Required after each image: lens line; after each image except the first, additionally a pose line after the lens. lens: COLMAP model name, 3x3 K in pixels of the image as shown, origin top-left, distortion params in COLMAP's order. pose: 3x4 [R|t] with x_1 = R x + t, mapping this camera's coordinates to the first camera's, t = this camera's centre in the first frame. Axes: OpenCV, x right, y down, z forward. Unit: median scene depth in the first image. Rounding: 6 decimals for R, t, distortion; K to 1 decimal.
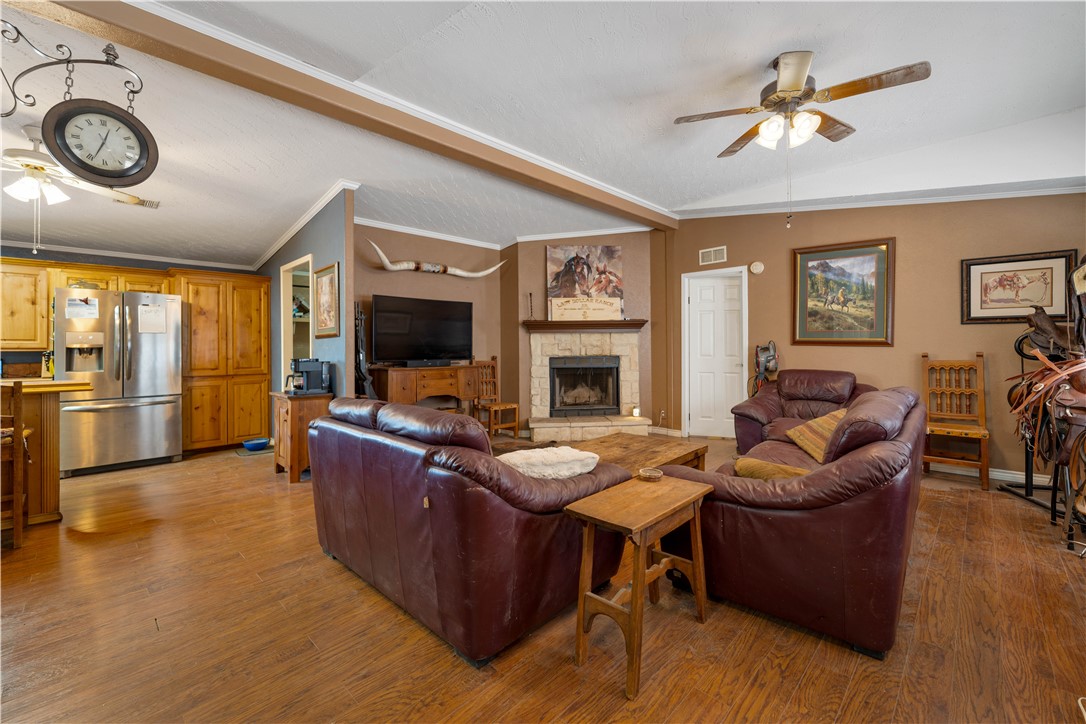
lens RADIAL K [[446.6, 0, 544.6], [0, 446.6, 345.7], [0, 0, 1]] dist [-0.000805, 0.000154]
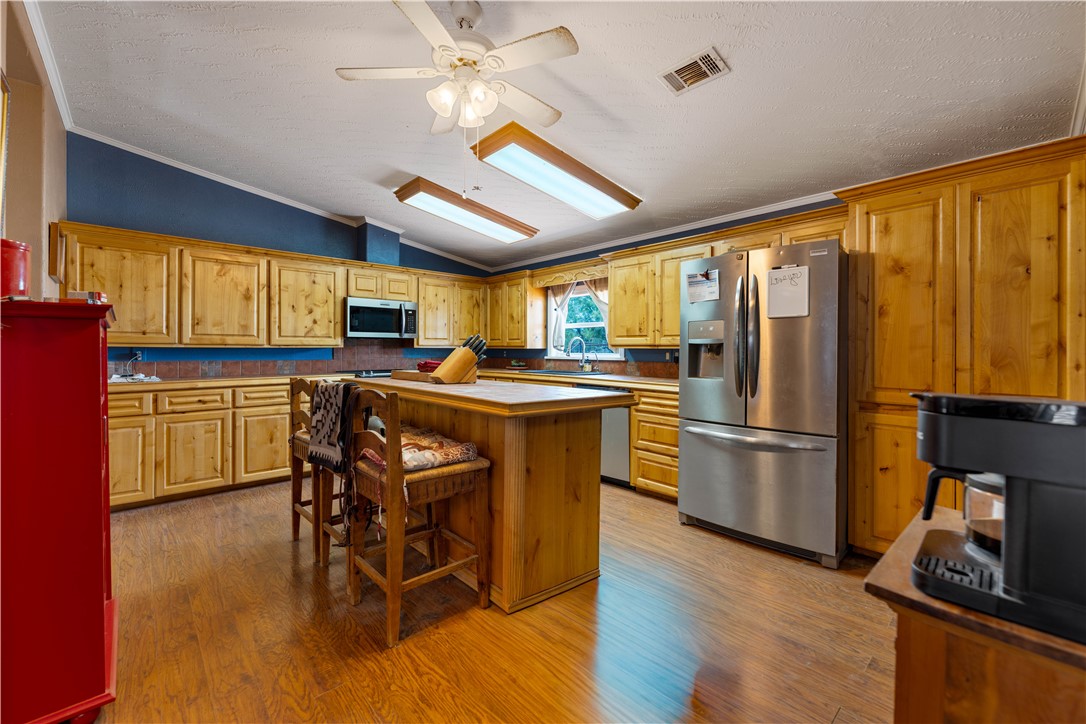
lens RADIAL K [[446.6, 0, 549.3], [0, 446.6, 351.5], [0, 0, 1]] dist [-0.000805, 0.000154]
pose [[-0.057119, 0.010578, -0.998311, -0.283916], [0.003633, 0.999939, 0.010387, 0.006626], [0.998361, -0.003033, -0.057154, 0.676117]]
